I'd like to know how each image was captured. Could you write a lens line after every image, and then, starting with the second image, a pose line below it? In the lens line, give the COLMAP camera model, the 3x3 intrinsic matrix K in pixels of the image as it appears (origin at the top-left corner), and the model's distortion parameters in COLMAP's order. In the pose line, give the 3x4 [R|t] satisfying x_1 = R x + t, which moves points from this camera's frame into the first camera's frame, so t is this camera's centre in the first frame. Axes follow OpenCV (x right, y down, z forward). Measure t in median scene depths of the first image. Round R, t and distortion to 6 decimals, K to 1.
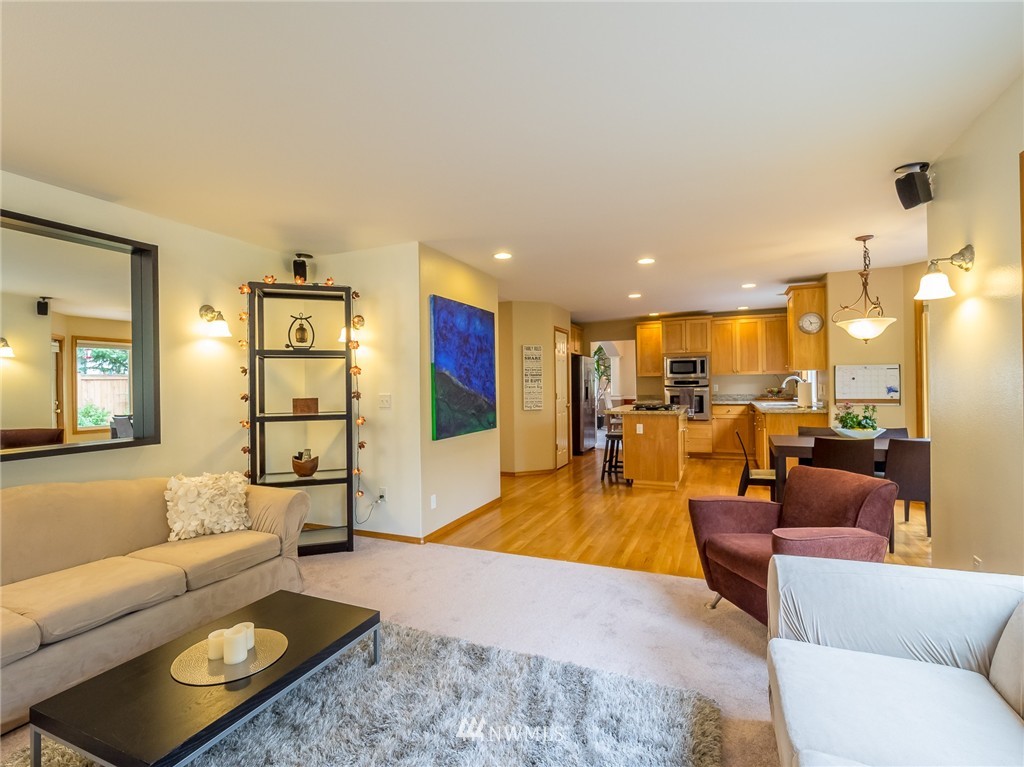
lens RADIAL K [[486.4, 0, 513.3], [0, 486.4, 382.9], [0, 0, 1]] dist [-0.000830, -0.000016]
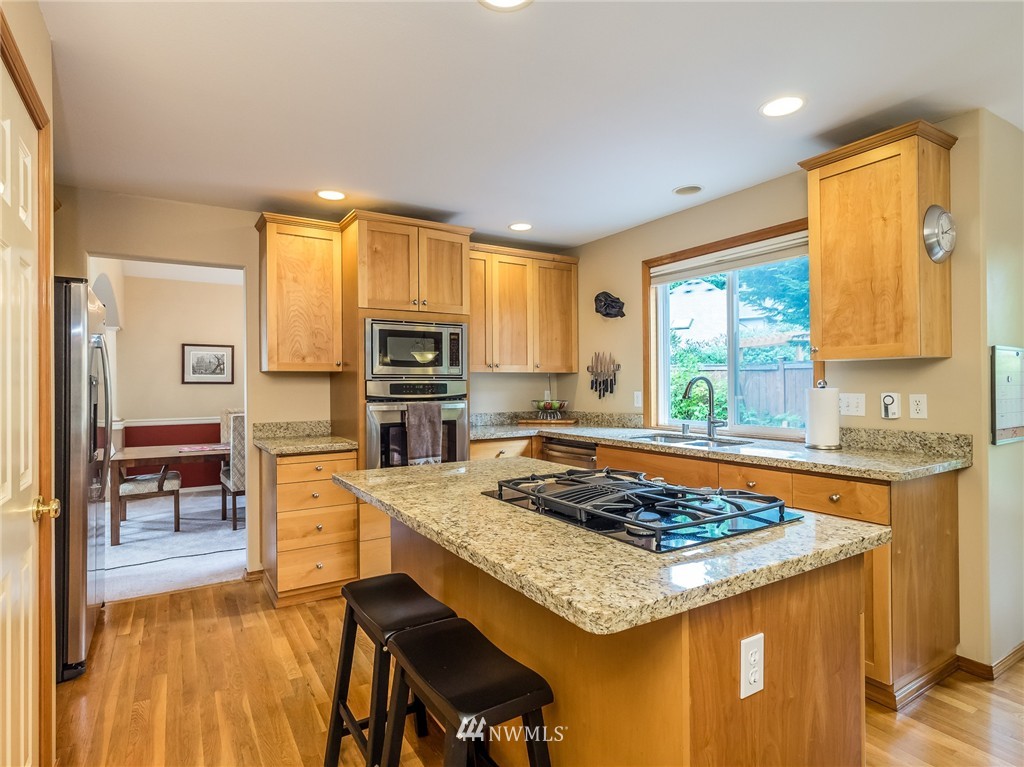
lens RADIAL K [[547.4, 0, 506.5], [0, 547.4, 385.2], [0, 0, 1]] dist [-0.000714, -0.001794]
pose [[0.579260, 0.007977, 0.815104, 0.042108], [-0.000258, 0.999954, -0.009602, 0.000755], [-0.815143, 0.005351, 0.579236, 0.696509]]
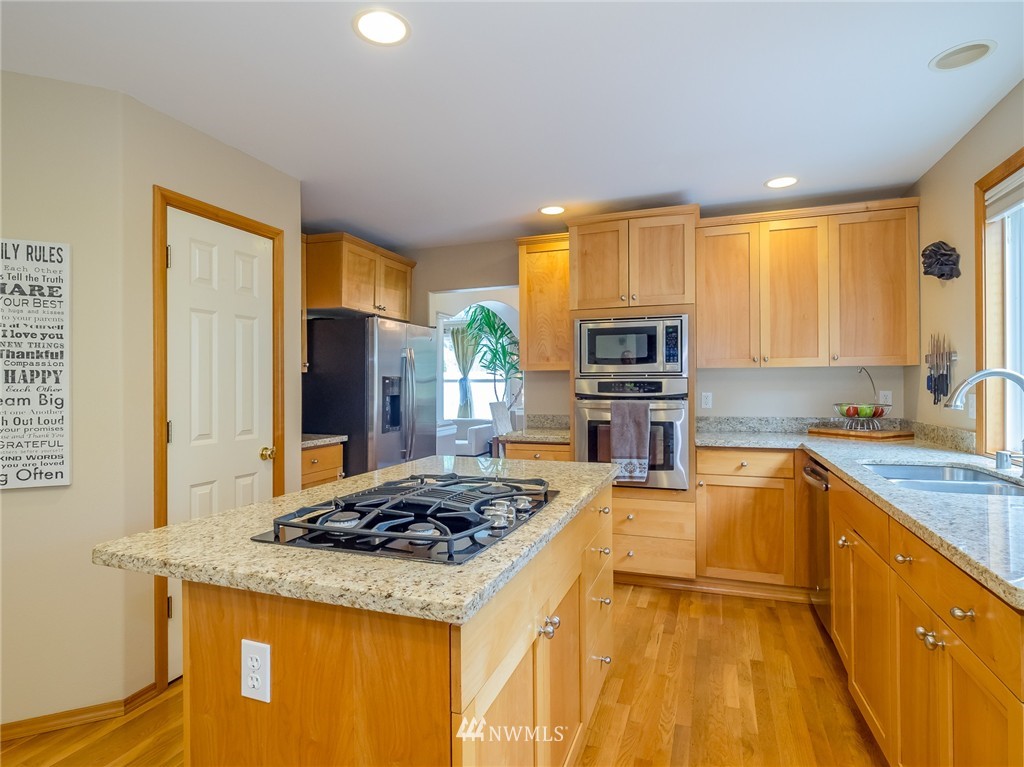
lens RADIAL K [[547.4, 0, 503.4], [0, 547.4, 384.8], [0, 0, 1]] dist [-0.000714, -0.001794]
pose [[0.999040, 0.008257, 0.043013, 0.243219], [-0.008356, 0.999963, 0.002135, -0.002327], [-0.042994, -0.002492, 0.999072, 0.588735]]
